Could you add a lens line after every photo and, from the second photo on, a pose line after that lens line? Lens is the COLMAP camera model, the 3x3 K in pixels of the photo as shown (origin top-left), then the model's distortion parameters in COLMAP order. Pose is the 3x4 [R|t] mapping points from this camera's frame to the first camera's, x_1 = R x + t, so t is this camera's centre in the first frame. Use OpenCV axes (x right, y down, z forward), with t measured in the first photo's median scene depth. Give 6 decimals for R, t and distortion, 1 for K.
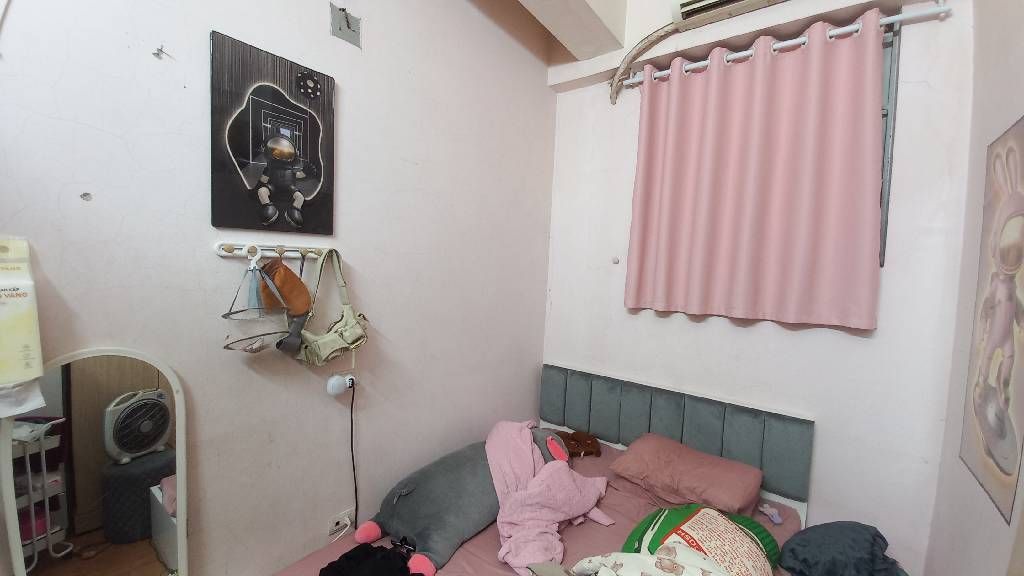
lens RADIAL K [[404.8, 0, 514.7], [0, 404.8, 285.9], [0, 0, 1]] dist [0.015875, -0.013724]
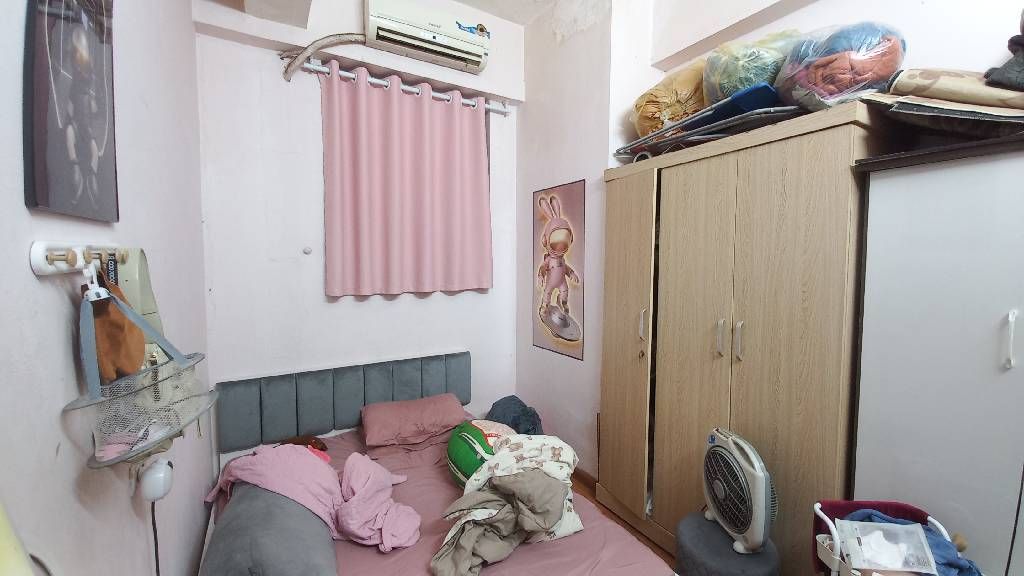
lens RADIAL K [[404.8, 0, 514.7], [0, 404.8, 285.9], [0, 0, 1]] dist [0.015875, -0.013724]
pose [[0.375799, -0.104236, 0.920820, -0.629381], [0.059720, 0.994313, 0.088183, -0.046607], [-0.924775, 0.021852, 0.379886, 0.242988]]
